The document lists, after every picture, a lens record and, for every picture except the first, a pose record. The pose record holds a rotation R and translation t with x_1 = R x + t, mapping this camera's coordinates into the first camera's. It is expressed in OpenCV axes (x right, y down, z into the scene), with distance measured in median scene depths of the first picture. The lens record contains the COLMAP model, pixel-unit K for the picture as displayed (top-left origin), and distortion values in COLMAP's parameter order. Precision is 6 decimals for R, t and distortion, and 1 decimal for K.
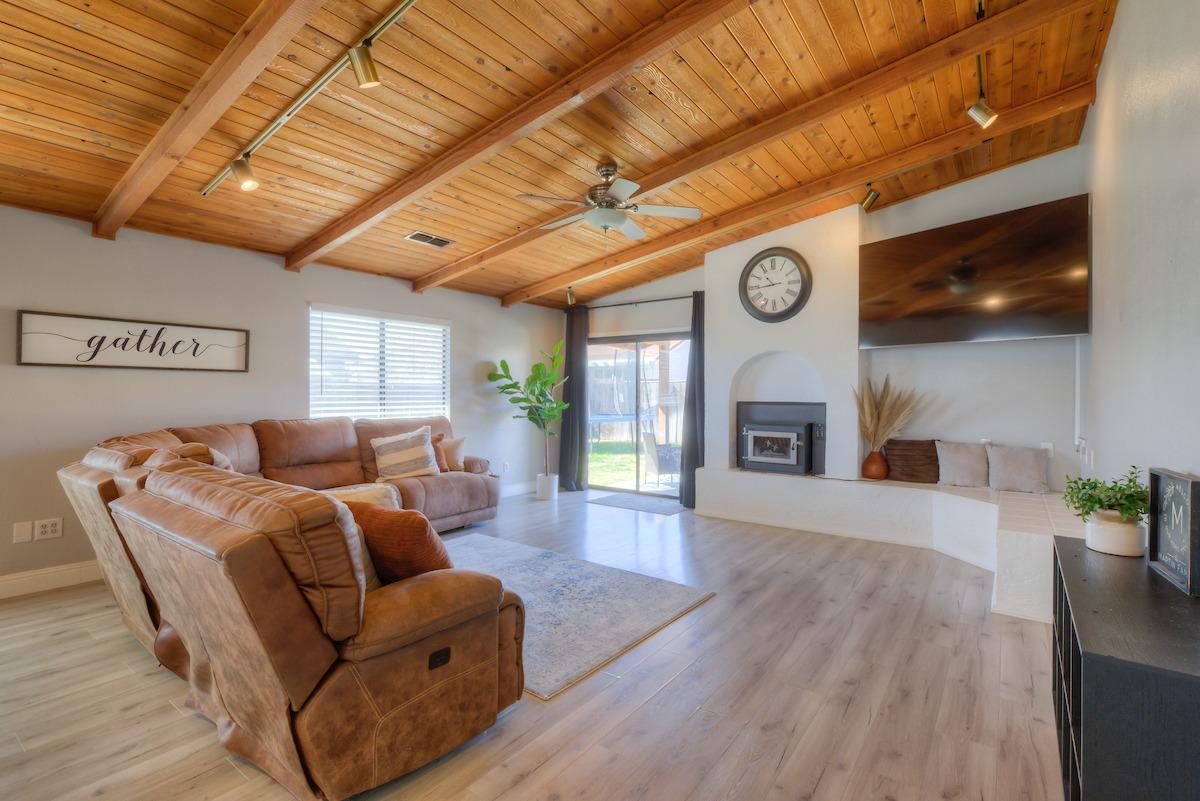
lens RADIAL K [[548.7, 0, 606.0], [0, 548.7, 386.9], [0, 0, 1]] dist [-0.000398, -0.000247]
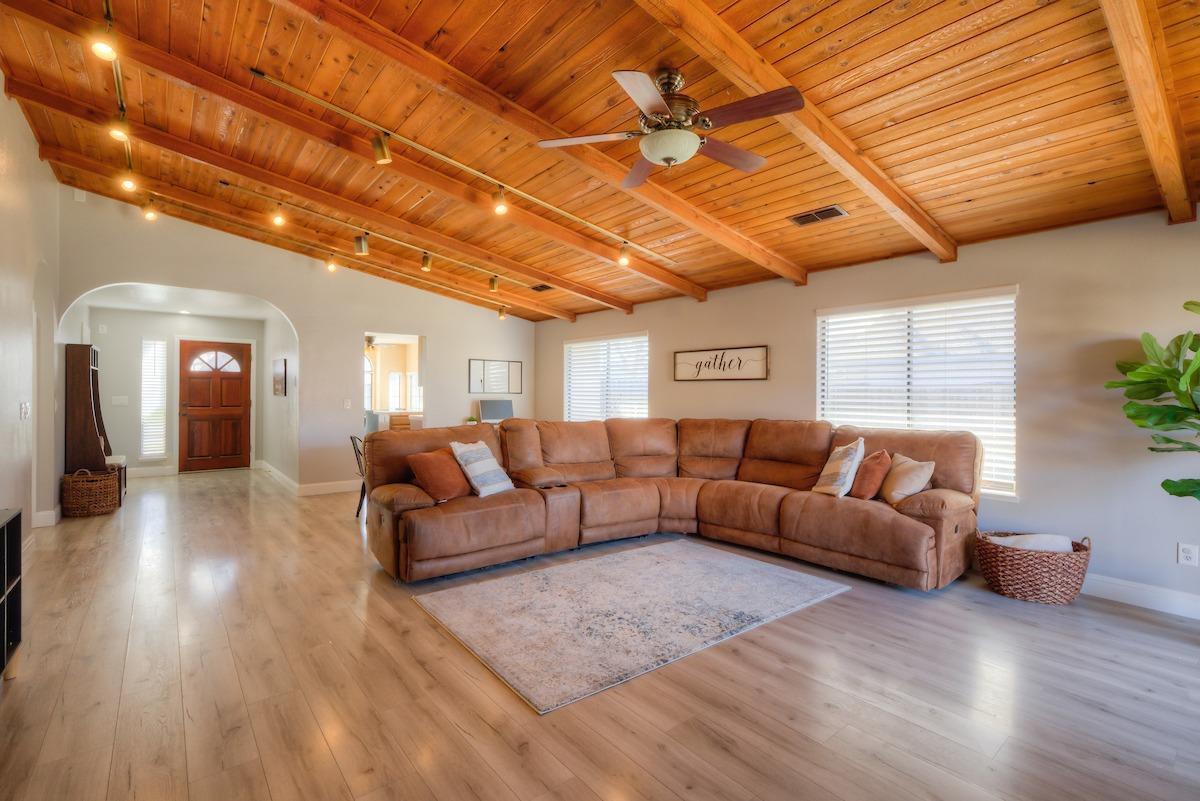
lens RADIAL K [[548.7, 0, 606.0], [0, 548.7, 386.9], [0, 0, 1]] dist [-0.000398, -0.000247]
pose [[-0.255216, -0.011851, -0.966812, 0.687110], [0.008025, 0.999864, -0.014374, 0.004941], [0.966851, -0.011427, -0.255086, 1.057194]]
